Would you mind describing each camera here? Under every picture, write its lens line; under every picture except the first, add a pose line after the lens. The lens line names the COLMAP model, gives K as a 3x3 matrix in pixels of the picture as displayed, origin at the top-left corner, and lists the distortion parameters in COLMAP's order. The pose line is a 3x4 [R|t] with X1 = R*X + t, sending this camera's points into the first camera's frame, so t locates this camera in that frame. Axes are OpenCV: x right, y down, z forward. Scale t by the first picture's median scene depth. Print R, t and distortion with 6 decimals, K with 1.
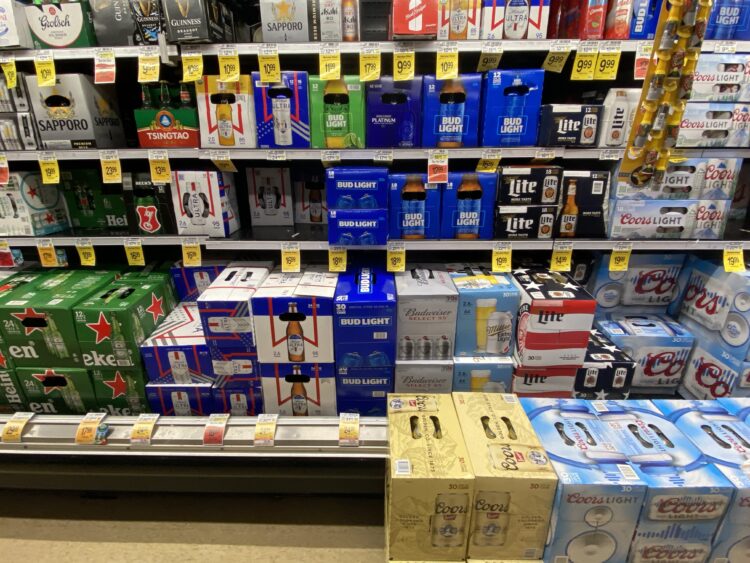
lens RADIAL K [[390.5, 0, 371.0], [0, 390.5, 278.8], [0, 0, 1]] dist [-0.006576, -0.009584]
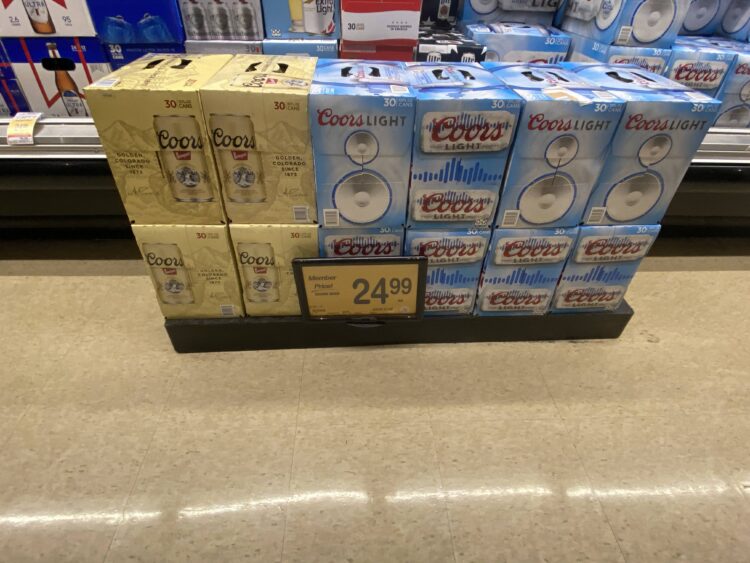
lens RADIAL K [[390.5, 0, 374.9], [0, 390.5, 285.9], [0, 0, 1]] dist [-0.006576, -0.009584]
pose [[0.995535, -0.024821, 0.091075, 0.520645], [-0.007749, 0.940067, 0.340902, 0.593550], [-0.094078, -0.340085, 0.935677, 0.121472]]
